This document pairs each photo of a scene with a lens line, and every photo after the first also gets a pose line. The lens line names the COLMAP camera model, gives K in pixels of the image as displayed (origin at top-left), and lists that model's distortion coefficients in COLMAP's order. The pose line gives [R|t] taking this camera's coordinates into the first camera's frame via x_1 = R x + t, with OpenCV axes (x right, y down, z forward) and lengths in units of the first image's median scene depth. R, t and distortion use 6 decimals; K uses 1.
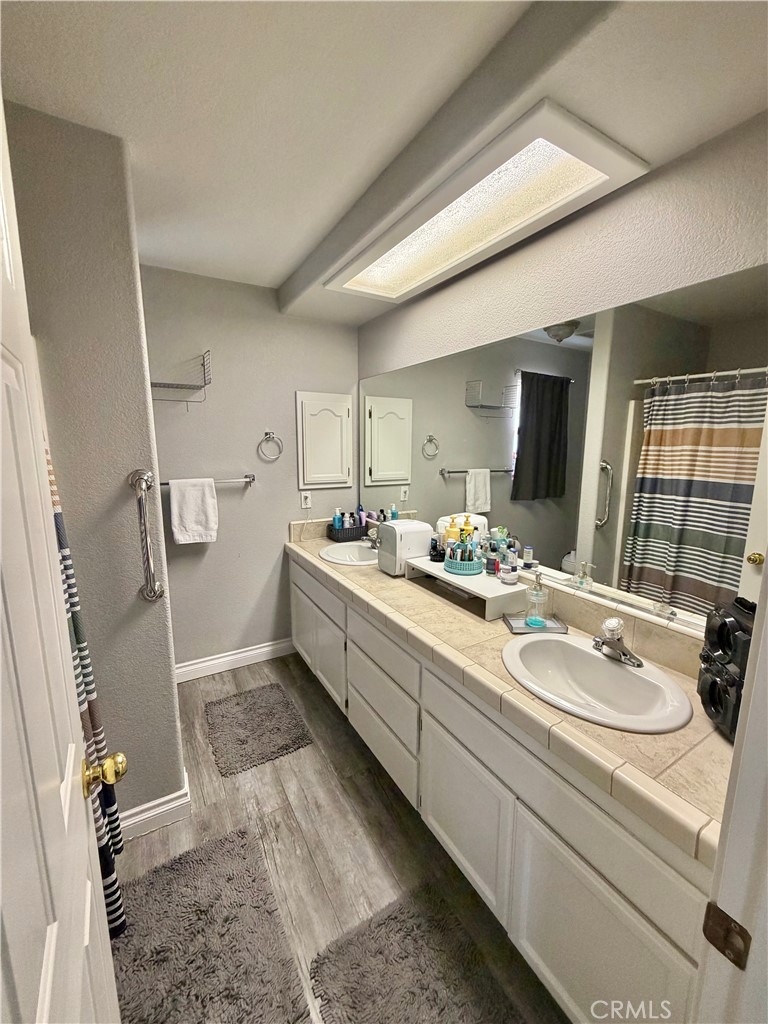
lens RADIAL K [[419.1, 0, 426.0], [0, 419.1, 512.4], [0, 0, 1]] dist [0.020504, 0.000049]
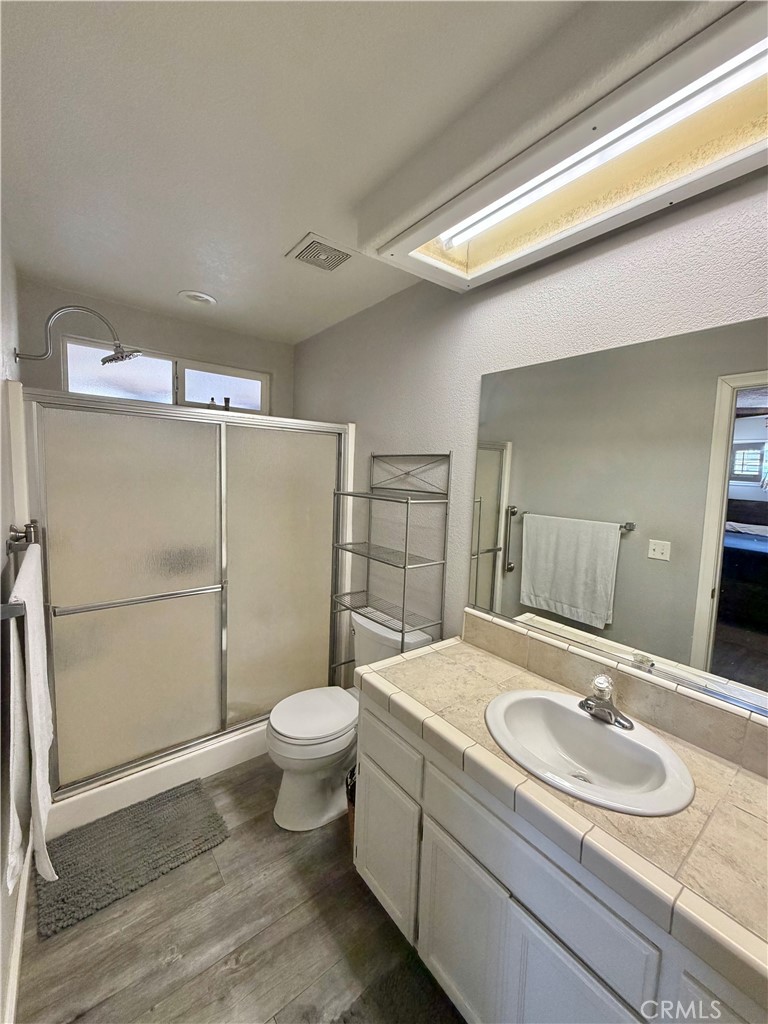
lens RADIAL K [[407.1, 0, 384.9], [0, 407.1, 510.3], [0, 0, 1]] dist [0.000661, 0.000034]
pose [[0.998405, 0.027945, 0.049064, -0.132473], [-0.023791, 0.996240, -0.083301, -0.031963], [-0.051207, 0.082001, 0.995316, 0.193494]]
